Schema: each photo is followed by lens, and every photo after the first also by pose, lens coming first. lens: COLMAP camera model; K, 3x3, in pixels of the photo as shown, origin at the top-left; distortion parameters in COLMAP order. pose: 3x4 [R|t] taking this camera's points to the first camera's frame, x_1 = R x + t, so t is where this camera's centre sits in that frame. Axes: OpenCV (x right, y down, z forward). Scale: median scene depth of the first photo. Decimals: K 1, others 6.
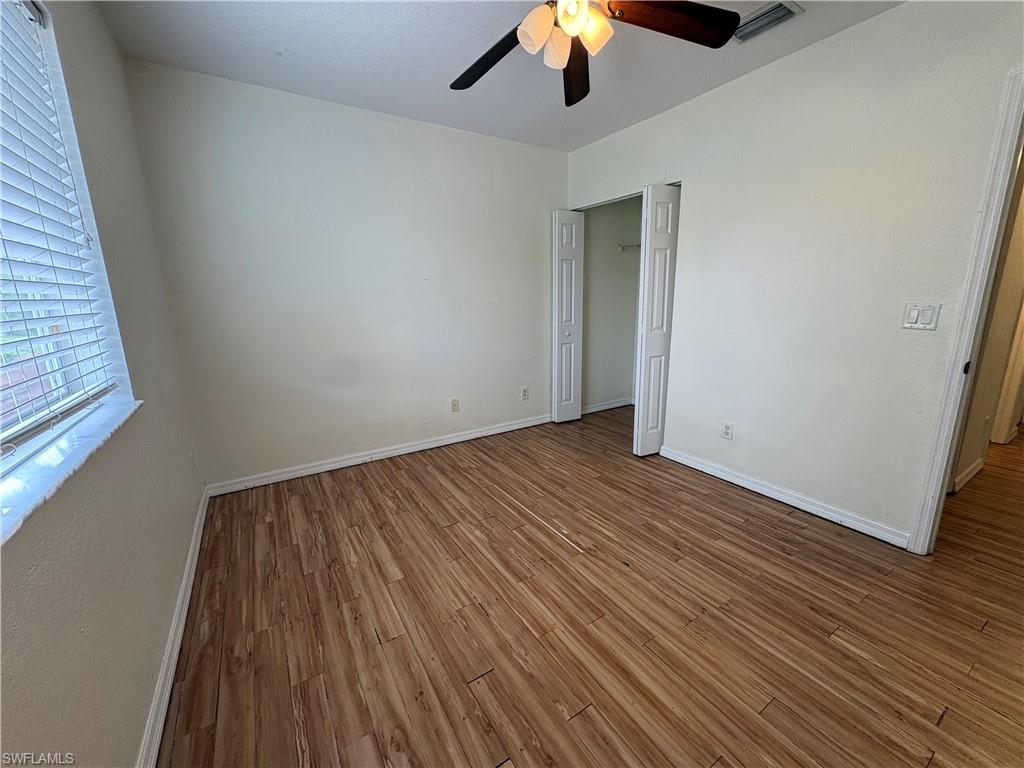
lens RADIAL K [[407.6, 0, 512.7], [0, 407.6, 383.2], [0, 0, 1]] dist [-0.000060, 0.000207]
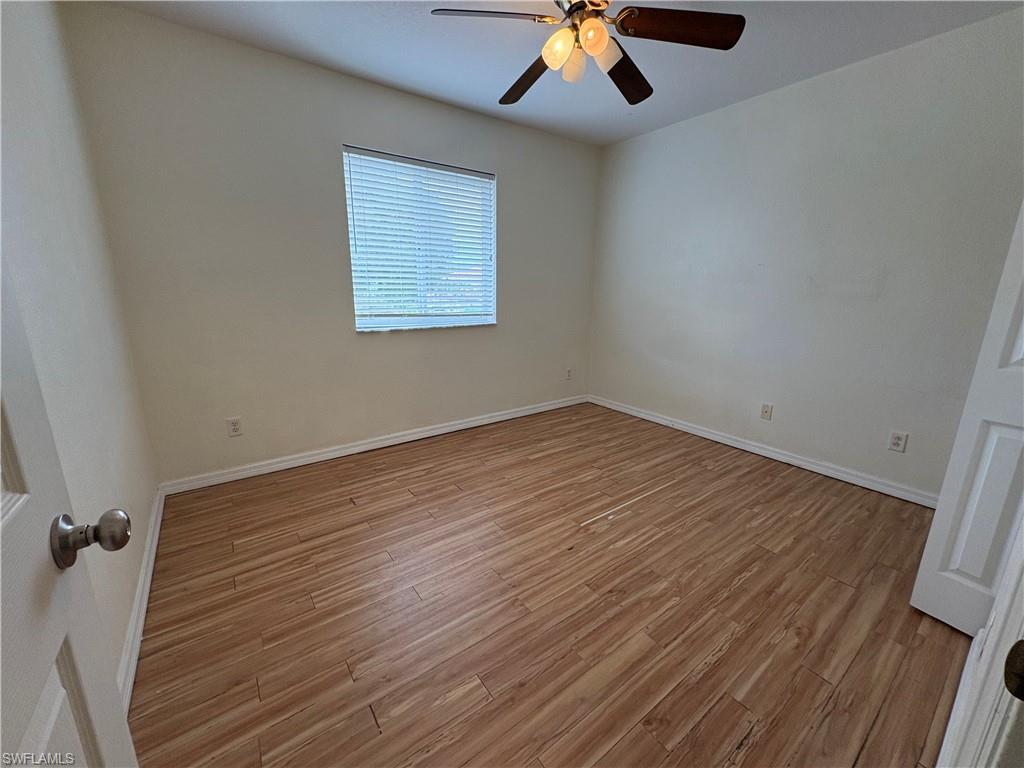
lens RADIAL K [[407.6, 0, 512.7], [0, 407.6, 383.2], [0, 0, 1]] dist [-0.000060, 0.000207]
pose [[0.071041, 0.248196, -0.966101, 0.842744], [-0.223671, 0.947848, 0.227060, -0.104046], [0.972072, 0.199958, 0.122850, 0.483945]]
